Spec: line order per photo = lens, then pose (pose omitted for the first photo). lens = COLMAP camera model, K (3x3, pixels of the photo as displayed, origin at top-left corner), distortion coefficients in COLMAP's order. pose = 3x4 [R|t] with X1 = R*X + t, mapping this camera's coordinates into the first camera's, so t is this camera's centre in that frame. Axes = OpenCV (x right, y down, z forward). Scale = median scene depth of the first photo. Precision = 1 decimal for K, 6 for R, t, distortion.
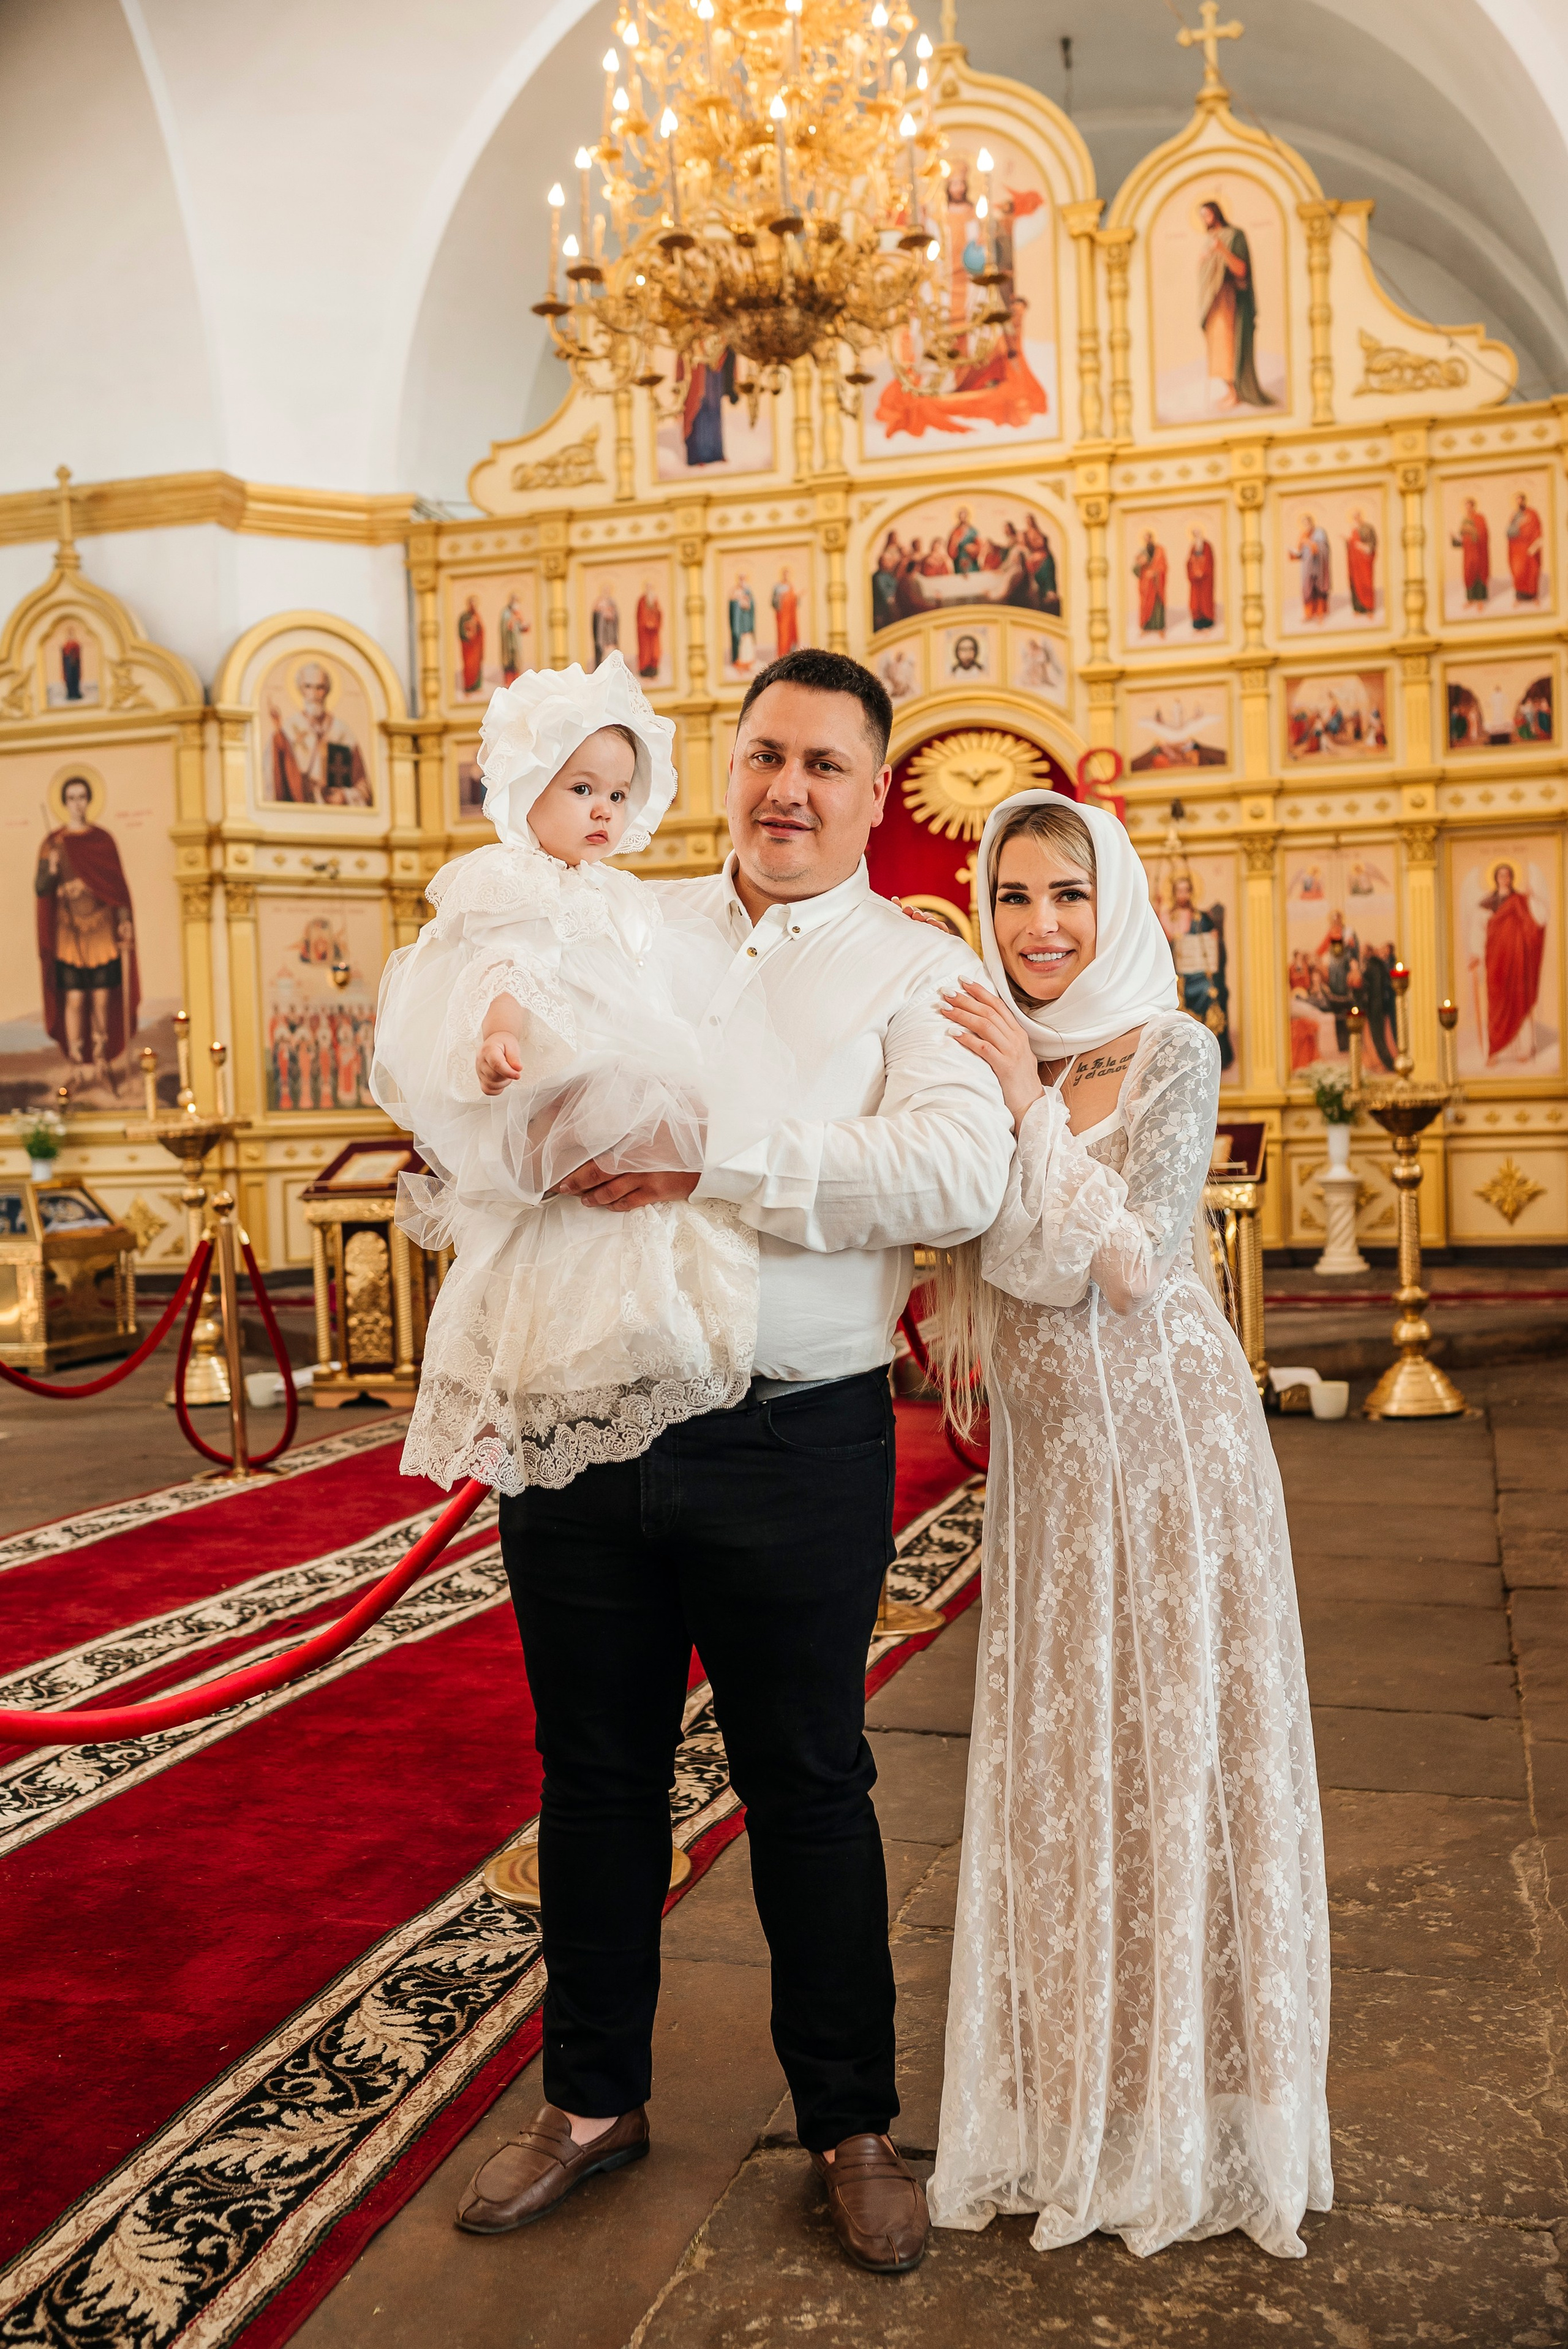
lens RADIAL K [[2328.3, 0, 787.2], [0, 2328.3, 1176.0], [0, 0, 1]] dist [-0.001196, 0.000000]
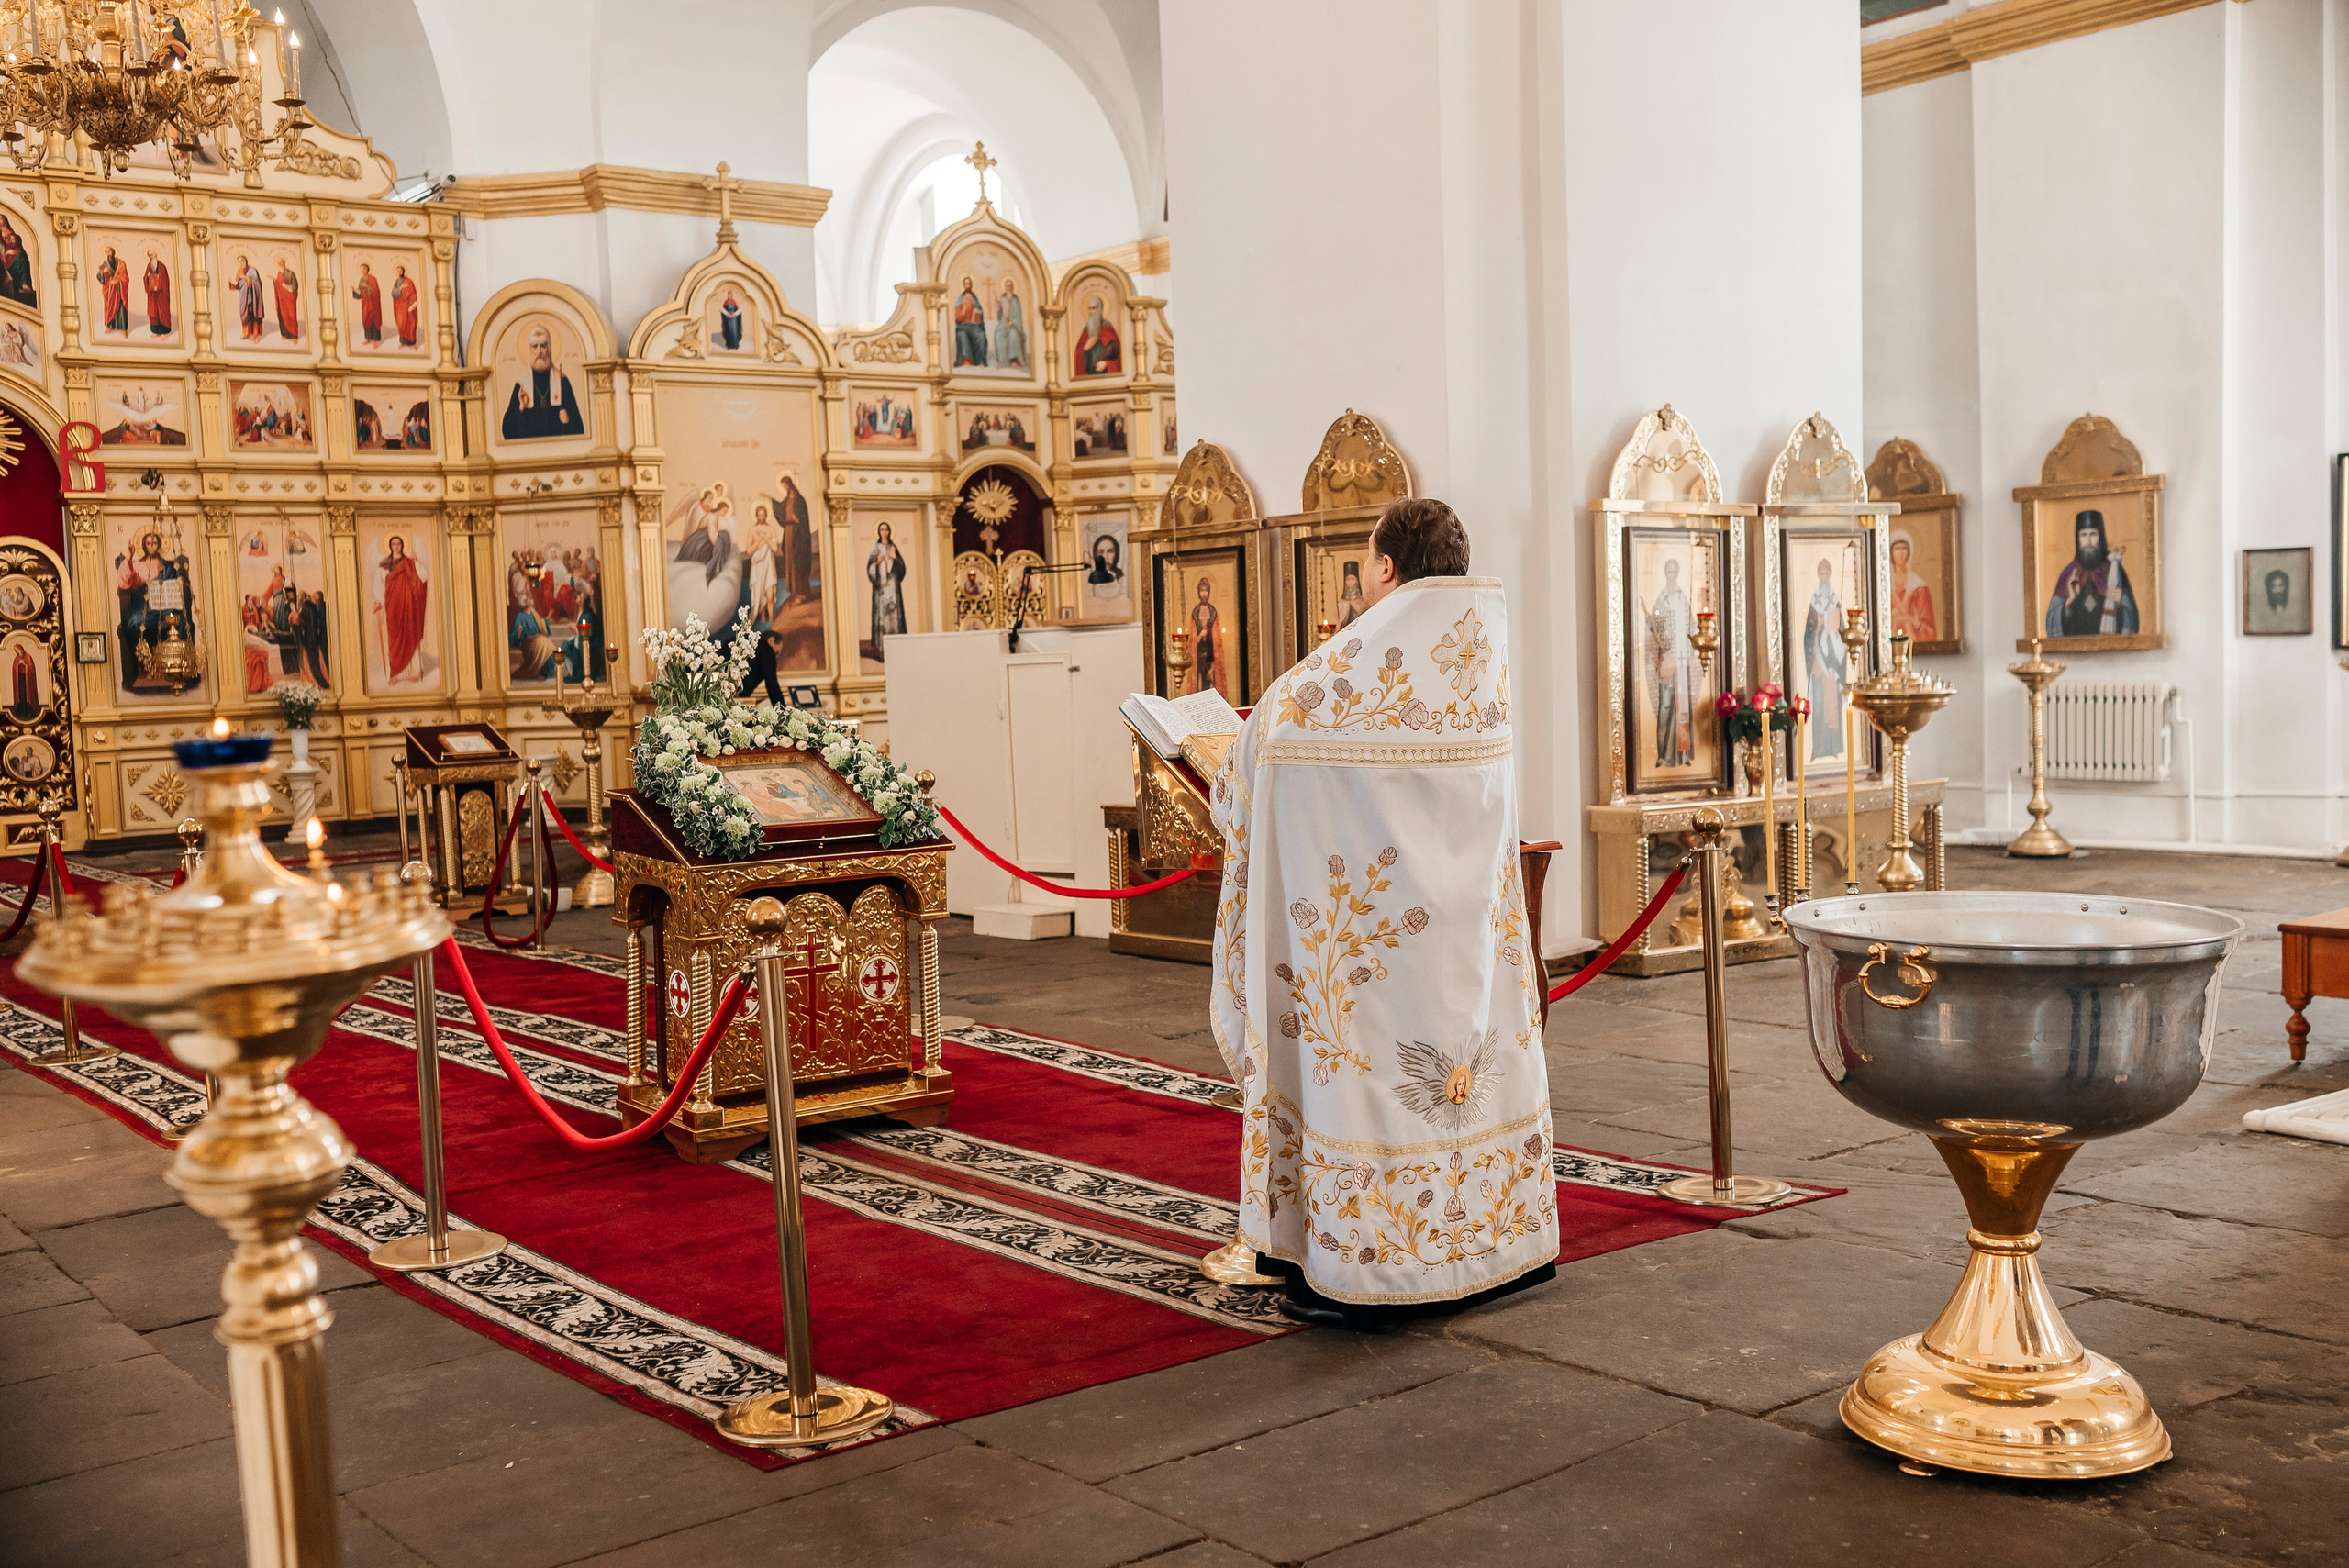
lens RADIAL K [[2328.2, 0, 1167.8], [0, 2328.2, 795.4], [0, 0, 1]] dist [-0.001196, 0.000000]
pose [[0.592878, -0.043793, 0.804100, -0.509733], [0.042973, 0.998818, 0.022713, 0.005804], [-0.804145, 0.021089, 0.594060, -0.162061]]
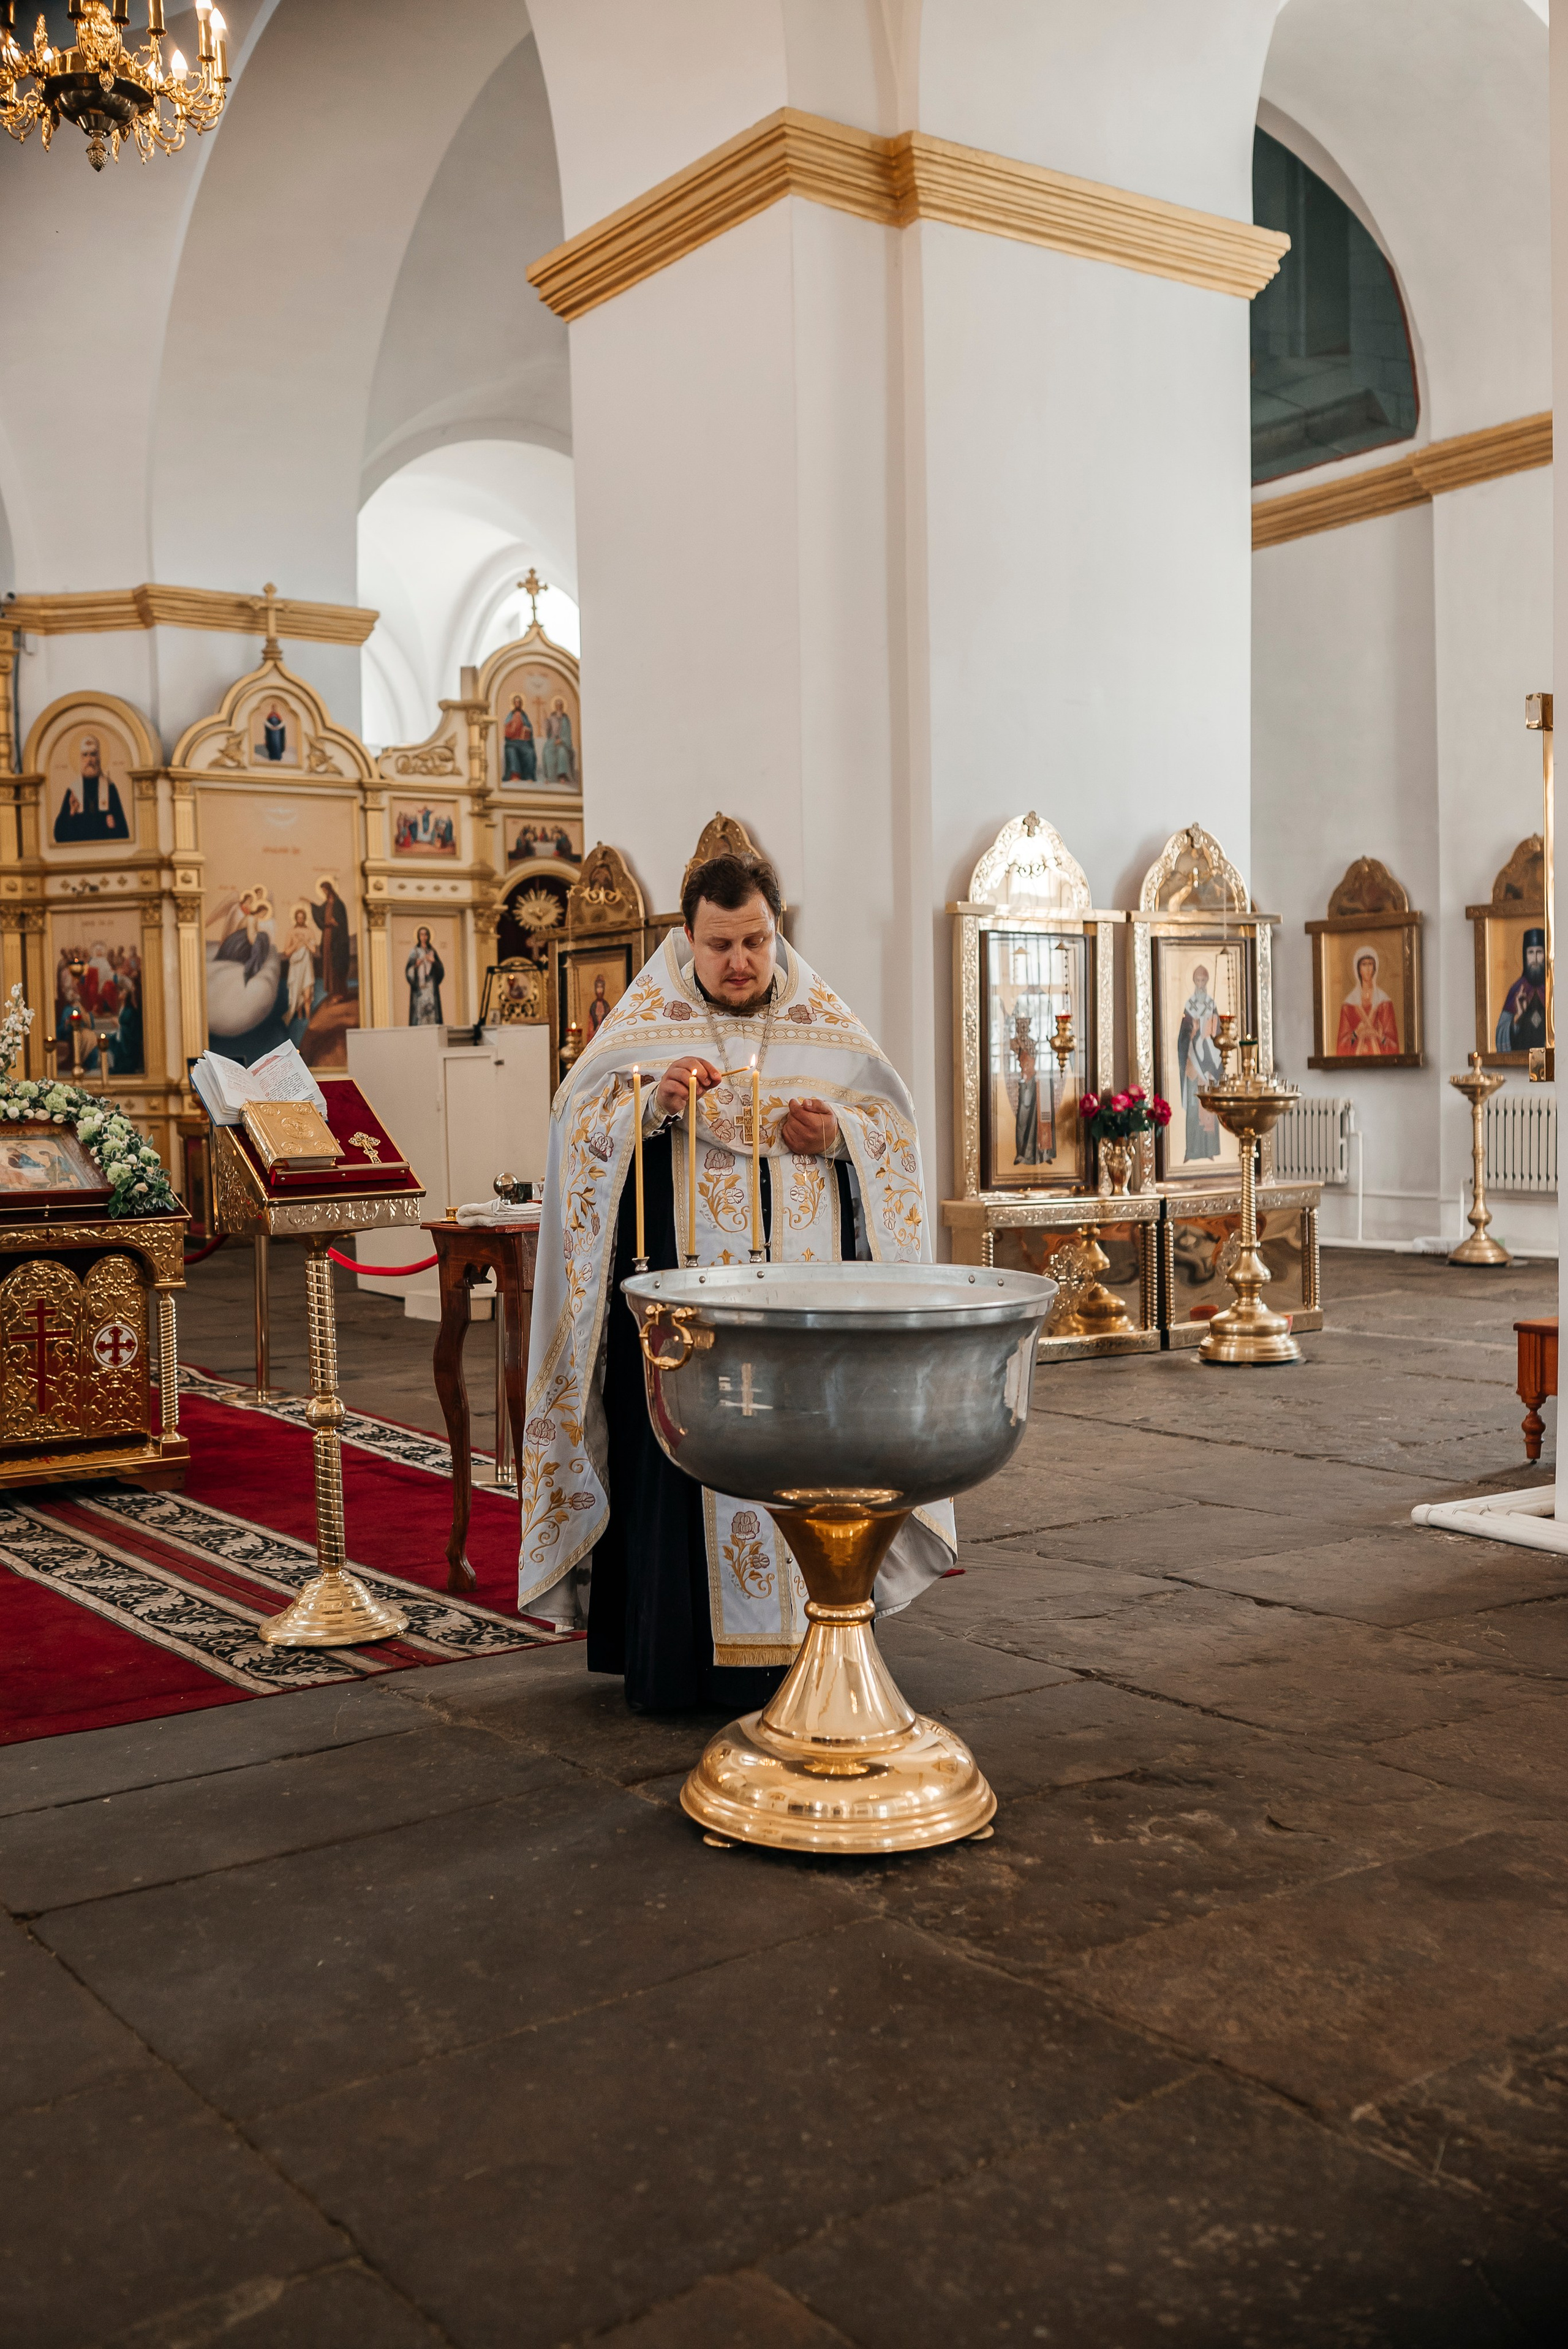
lens RADIAL K [[2215.6, 0, 773.7], [0, 2215.6, 1161.6], [0, 0, 1]] dist [-0.000653, 0.000000]
pose [[0.620562, -0.017122, 0.783970, -0.437160], [0.024272, 0.999702, 0.002621, 0.015636], [-0.783782, 0.017402, 0.620793, -0.234947]]
